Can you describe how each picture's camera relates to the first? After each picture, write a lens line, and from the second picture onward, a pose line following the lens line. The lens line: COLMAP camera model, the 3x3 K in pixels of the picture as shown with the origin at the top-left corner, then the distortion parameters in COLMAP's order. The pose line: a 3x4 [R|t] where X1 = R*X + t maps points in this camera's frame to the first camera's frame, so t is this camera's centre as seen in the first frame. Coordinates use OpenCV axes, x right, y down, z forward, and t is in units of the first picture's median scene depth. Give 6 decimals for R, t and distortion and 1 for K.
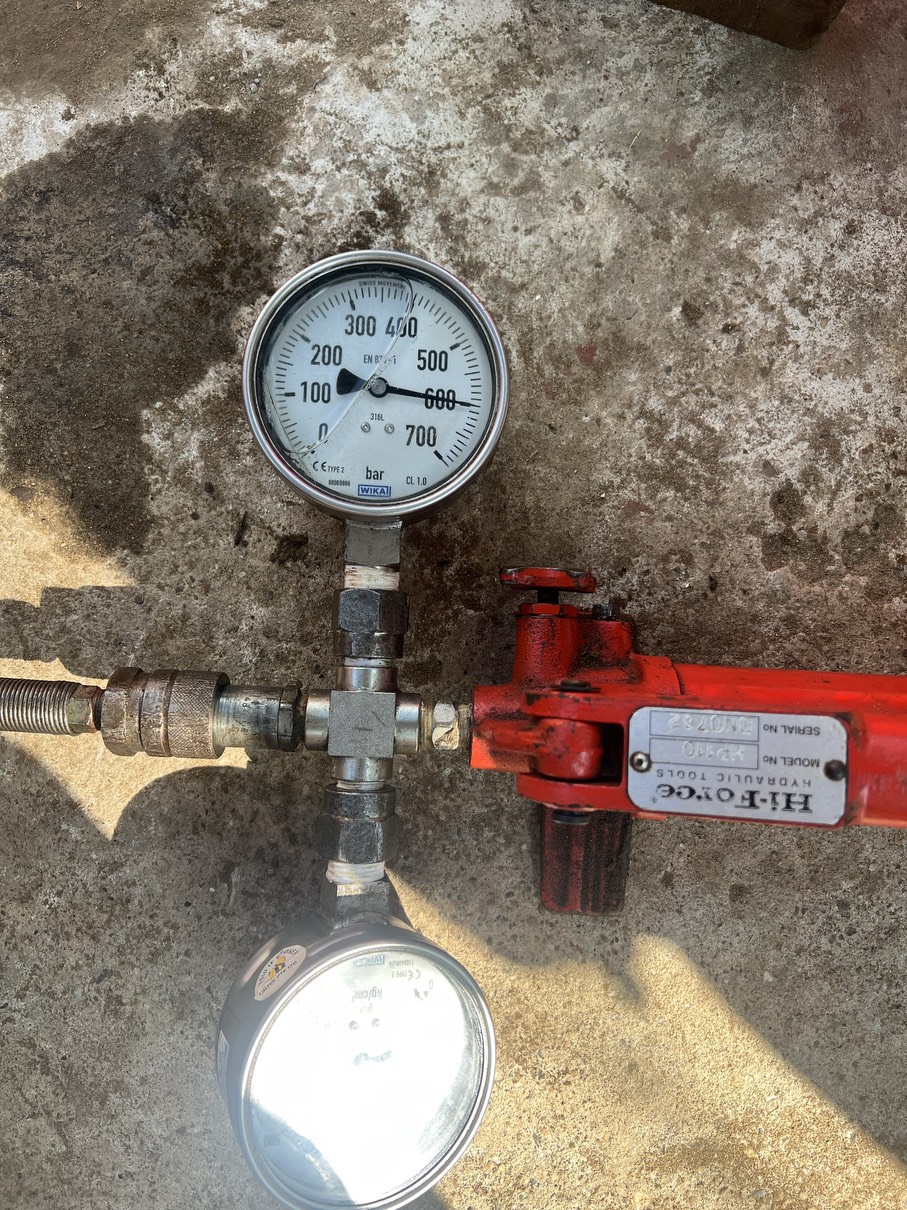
lens RADIAL K [[930.5, 0, 442.6], [0, 930.5, 635.1], [0, 0, 1]] dist [0.008491, -0.029366]
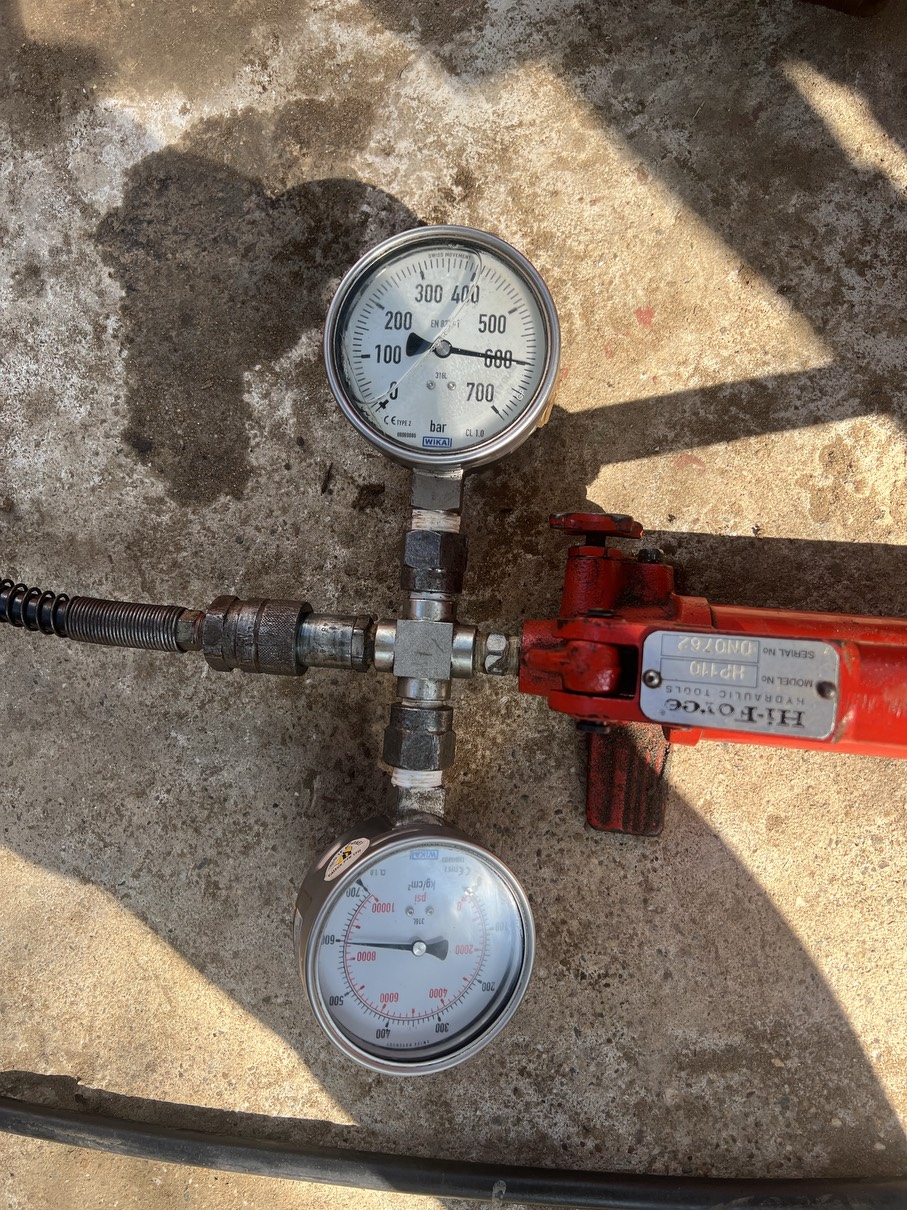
lens RADIAL K [[930.5, 0, 442.8], [0, 930.5, 637.7], [0, 0, 1]] dist [0.008491, -0.029366]
pose [[0.991793, 0.027340, -0.124899, 0.068634], [-0.022989, 0.999082, 0.036147, 0.034962], [0.125772, -0.032979, 0.991511, -0.106254]]
